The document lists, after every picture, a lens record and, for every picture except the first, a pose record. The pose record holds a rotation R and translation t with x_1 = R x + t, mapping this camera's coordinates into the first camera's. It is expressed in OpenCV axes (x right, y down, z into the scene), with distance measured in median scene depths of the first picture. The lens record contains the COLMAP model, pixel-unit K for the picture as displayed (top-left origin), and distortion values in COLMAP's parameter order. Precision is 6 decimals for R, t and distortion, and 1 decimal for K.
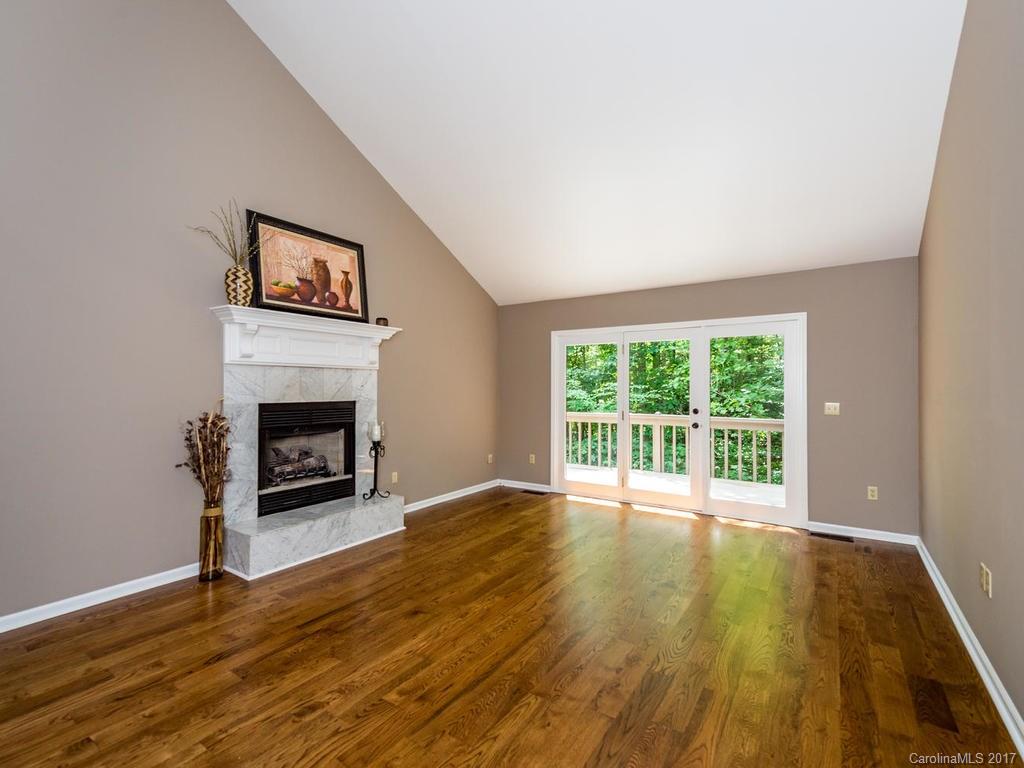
lens RADIAL K [[478.1, 0, 512.0], [0, 478.1, 384.0], [0, 0, 1]] dist [0.002764, 0.000076]
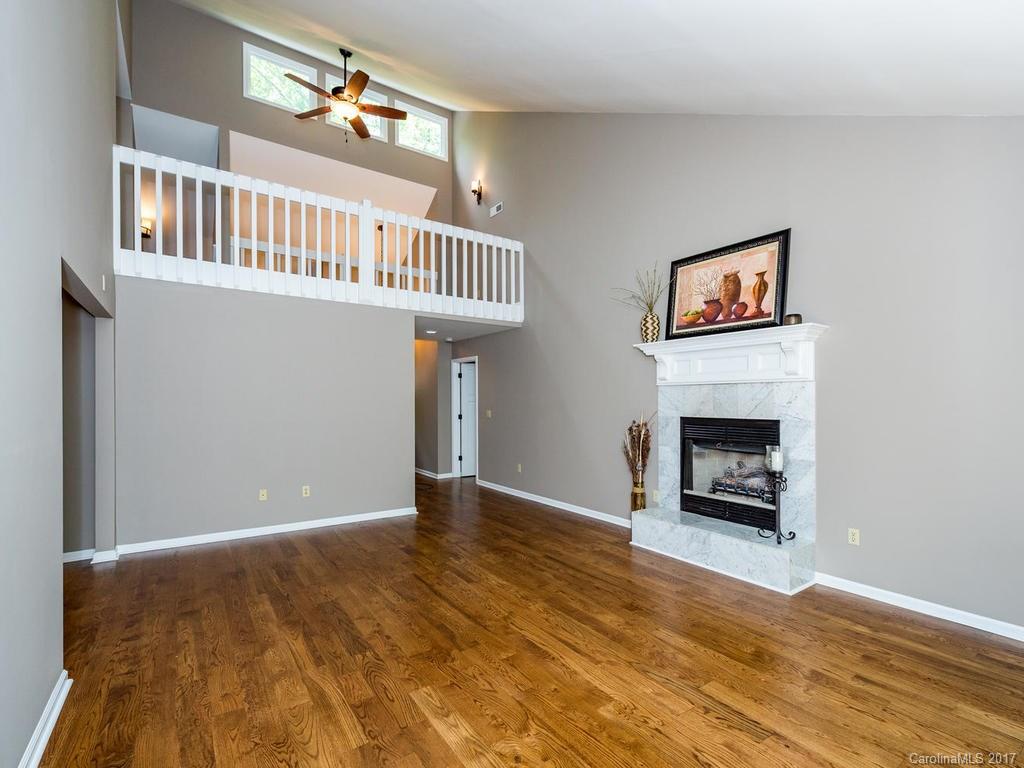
lens RADIAL K [[464.1, 0, 510.6], [0, 464.1, 400.8], [0, 0, 1]] dist [0.003300, 0.000062]
pose [[-0.360581, -0.001071, -0.932727, 0.686691], [0.003731, 0.999990, -0.002590, 0.001850], [0.932721, -0.004414, -0.360573, 0.973867]]
